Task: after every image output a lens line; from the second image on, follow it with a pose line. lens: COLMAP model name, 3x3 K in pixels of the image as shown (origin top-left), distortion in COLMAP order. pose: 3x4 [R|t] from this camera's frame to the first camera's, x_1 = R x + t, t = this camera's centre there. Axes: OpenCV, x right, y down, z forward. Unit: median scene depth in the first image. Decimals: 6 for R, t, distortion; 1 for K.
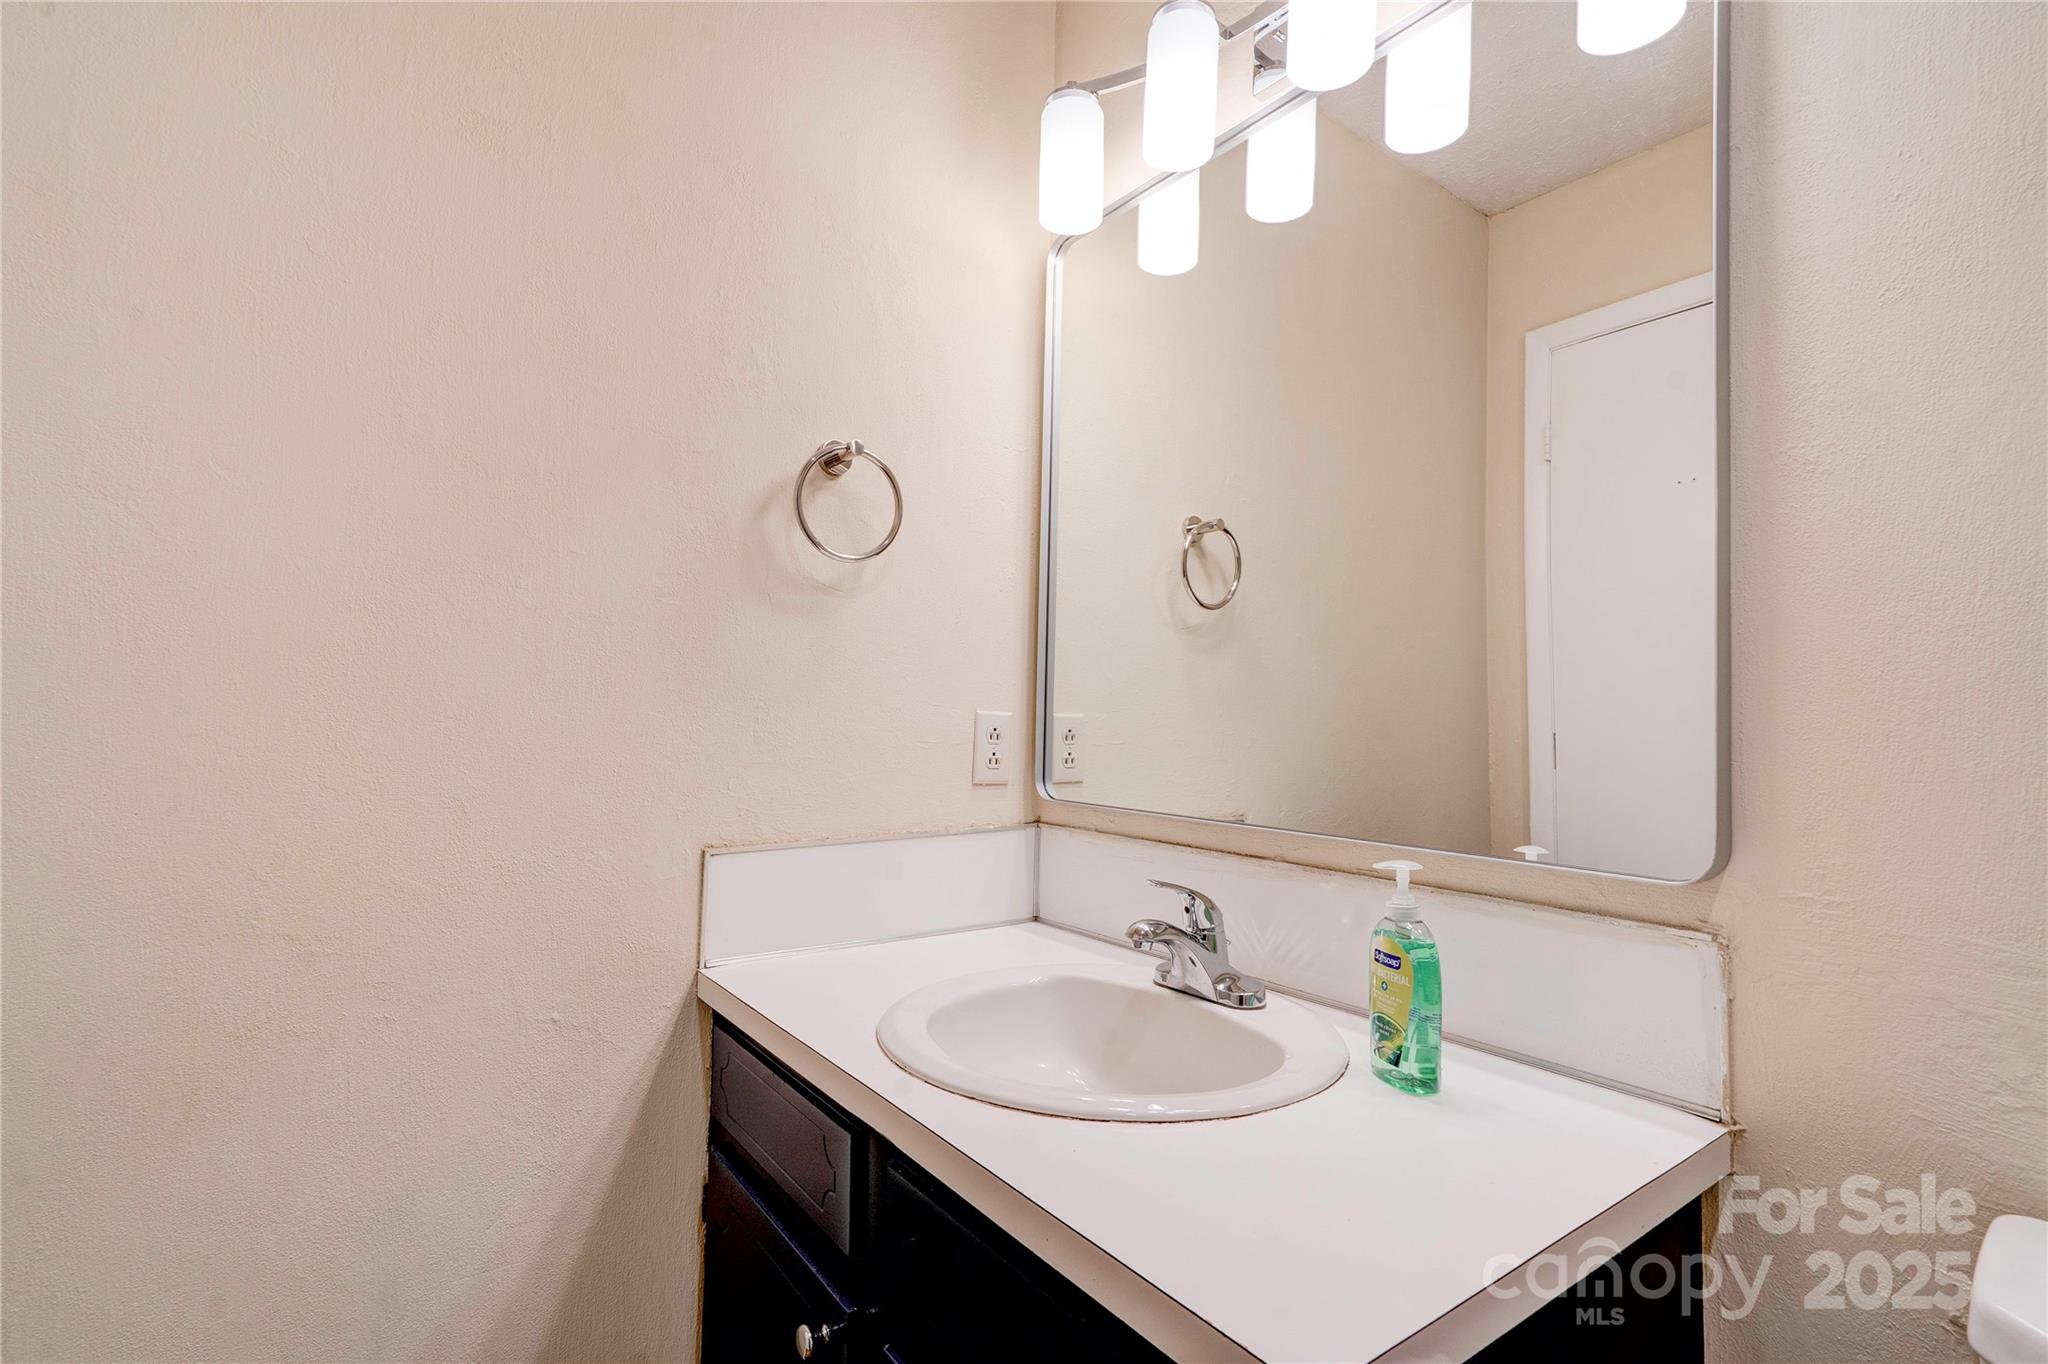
lens RADIAL K [[935.3, 0, 983.9], [0, 935.3, 675.6], [0, 0, 1]] dist [-0.003881, 0.014731]
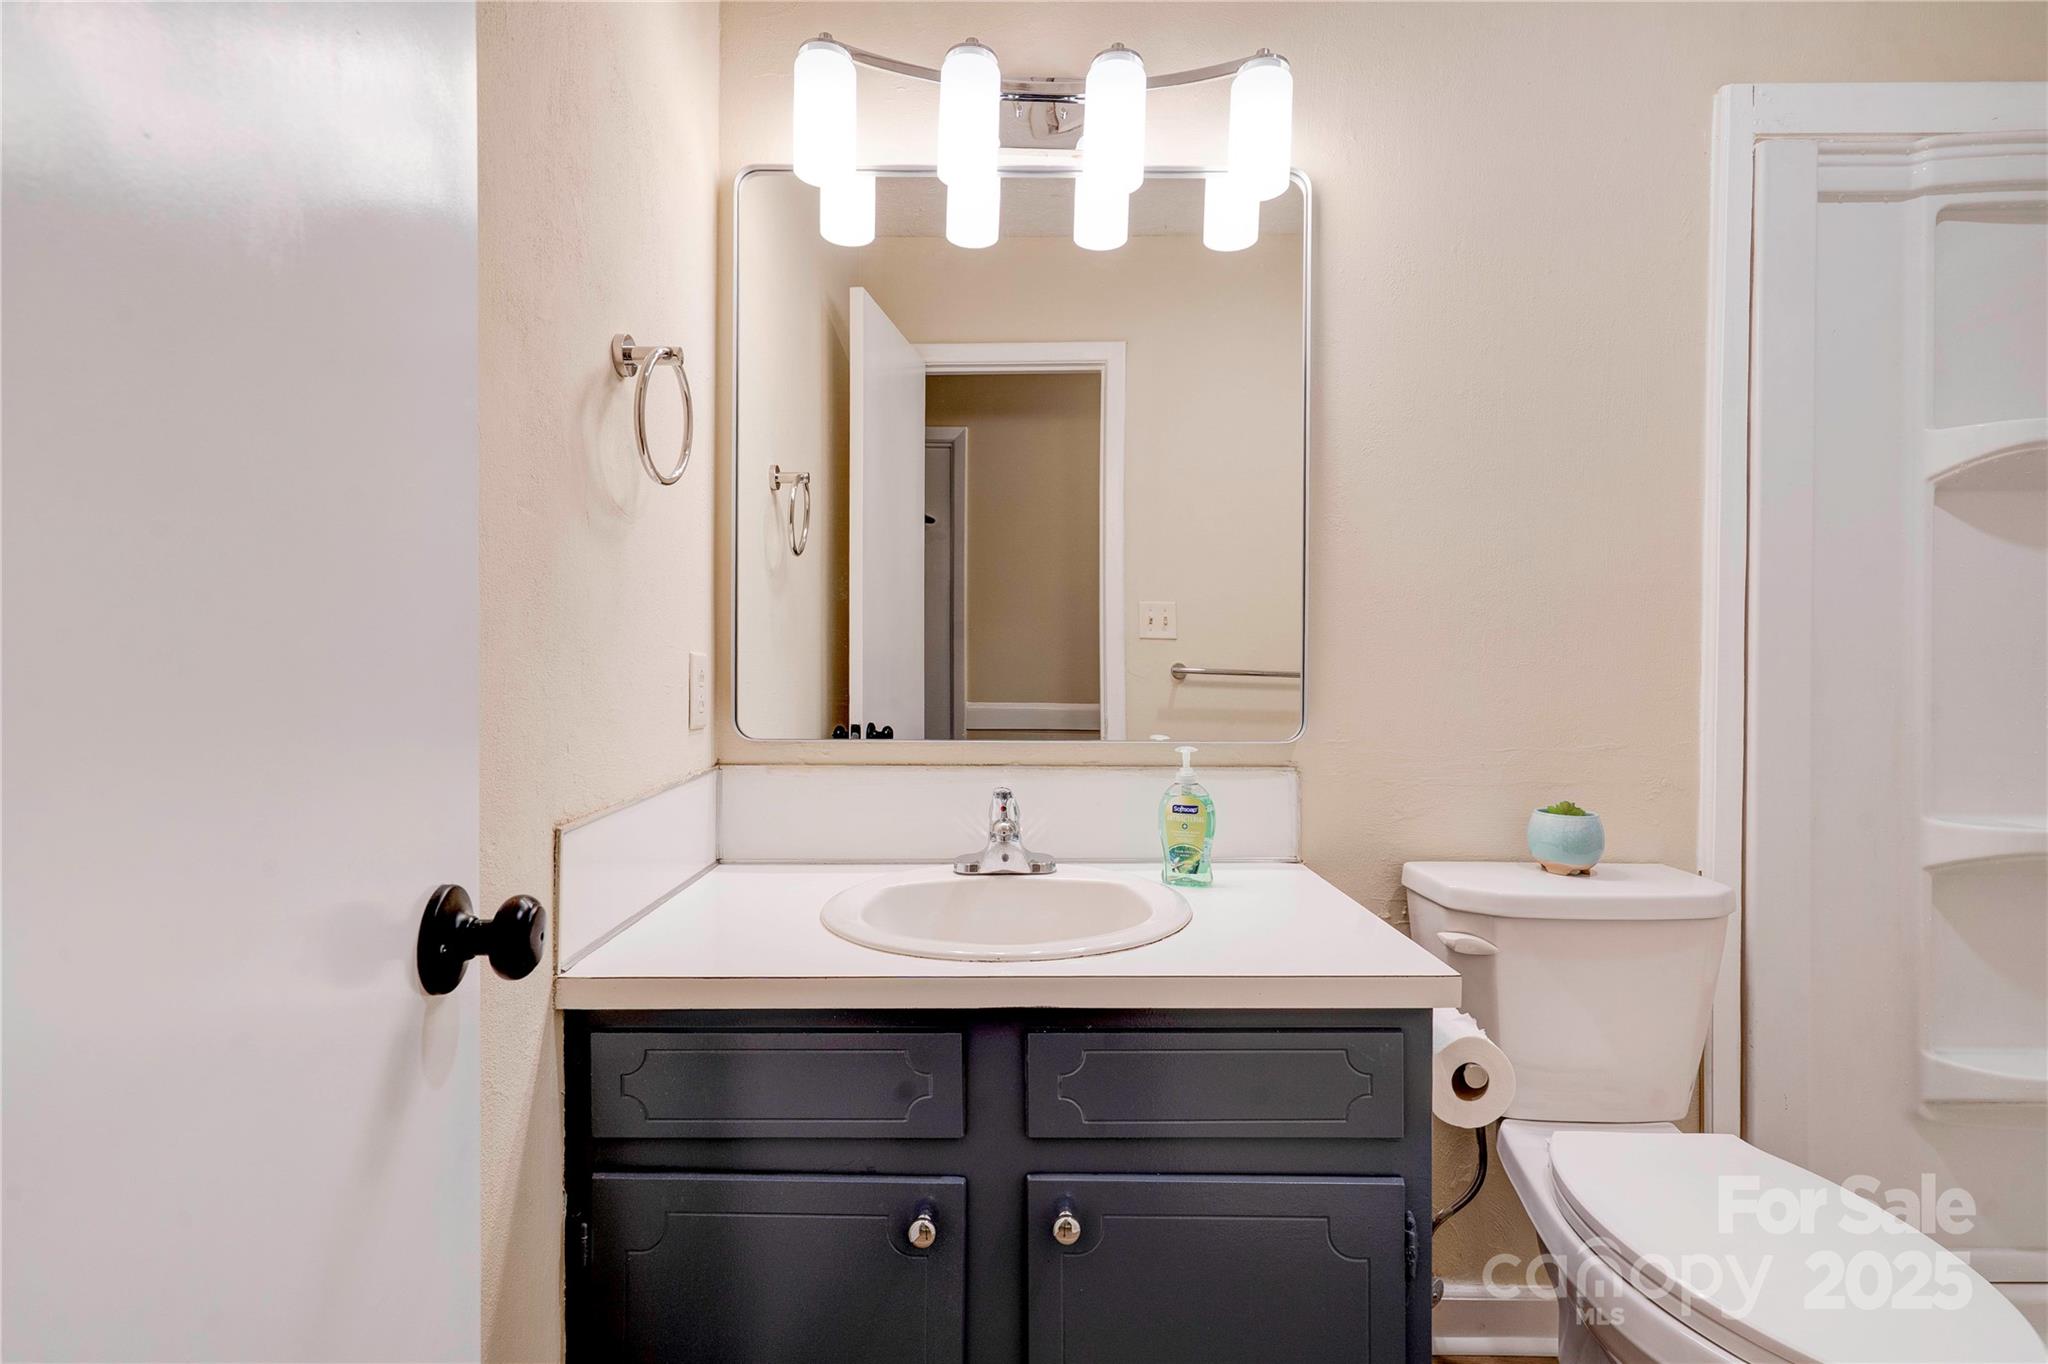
lens RADIAL K [[935.3, 0, 983.9], [0, 935.3, 675.6], [0, 0, 1]] dist [-0.003881, 0.014731]
pose [[0.610483, -0.024301, 0.791657, -0.831420], [-0.025118, 0.998432, 0.050018, 0.008294], [-0.791631, -0.050420, 0.608915, 0.268453]]
